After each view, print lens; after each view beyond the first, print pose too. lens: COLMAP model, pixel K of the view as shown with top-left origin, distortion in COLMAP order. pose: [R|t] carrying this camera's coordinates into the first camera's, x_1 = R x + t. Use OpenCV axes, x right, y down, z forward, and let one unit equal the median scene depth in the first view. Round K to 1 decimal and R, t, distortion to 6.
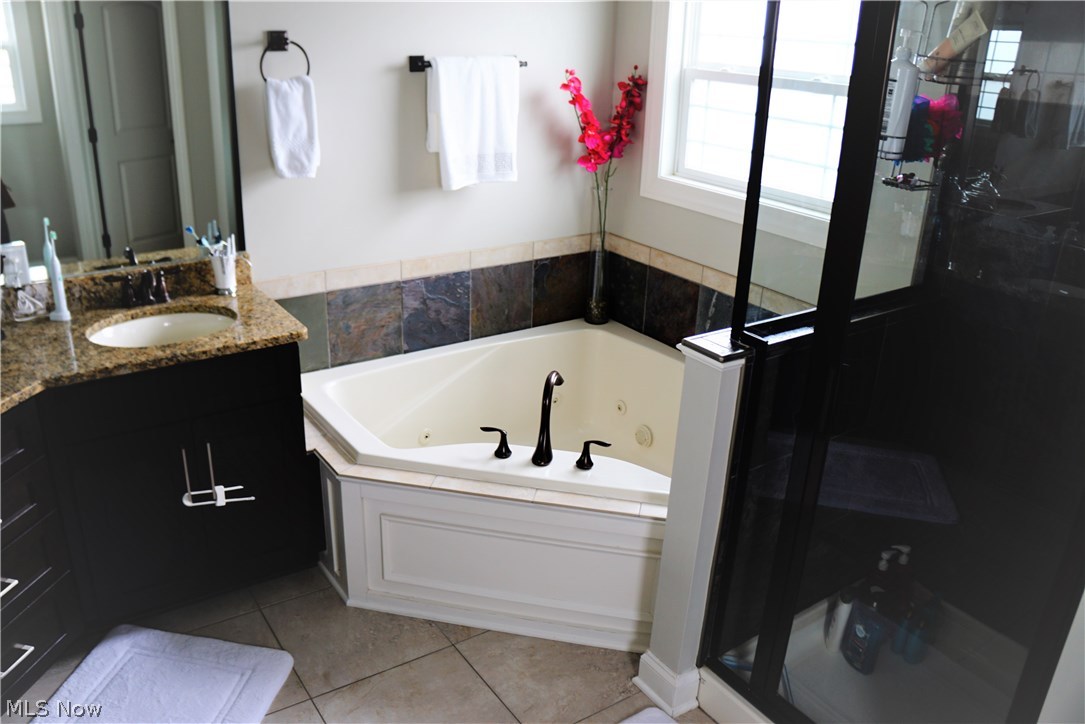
lens RADIAL K [[856.9, 0, 525.9], [0, 856.9, 359.9], [0, 0, 1]] dist [-0.174576, 0.114553]
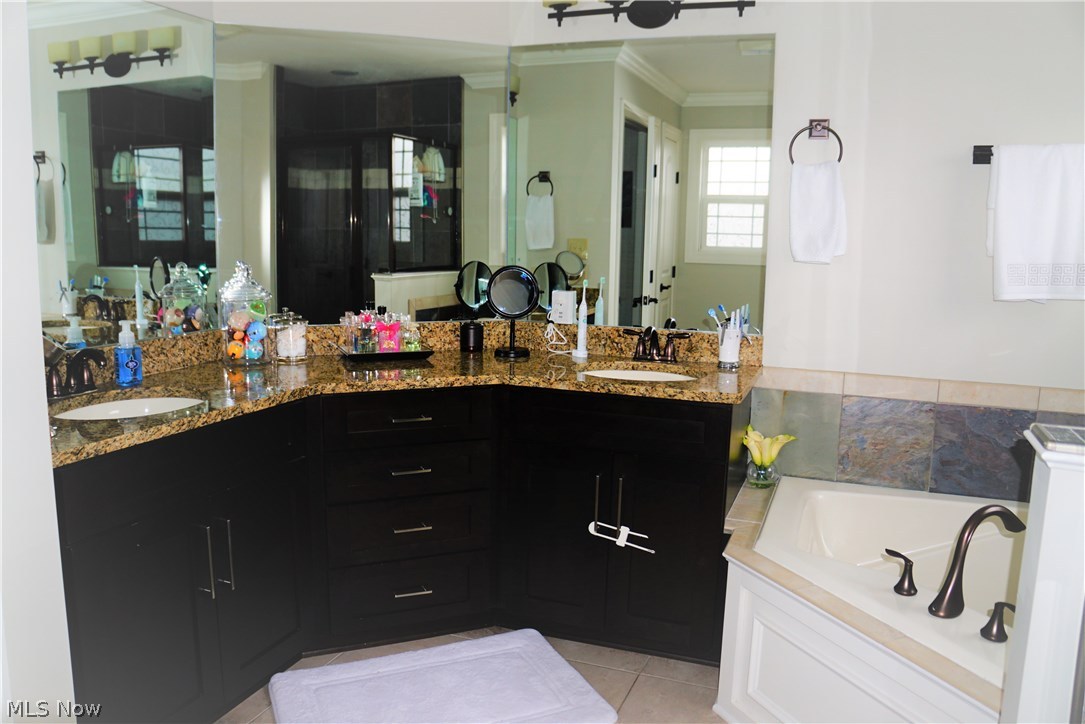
lens RADIAL K [[856.9, 0, 525.9], [0, 856.9, 359.9], [0, 0, 1]] dist [-0.174576, 0.114553]
pose [[0.567236, 0.107268, -0.816540, 0.365751], [-0.306275, 0.947844, -0.088247, 0.082044], [0.764486, 0.300142, 0.570504, 0.243708]]
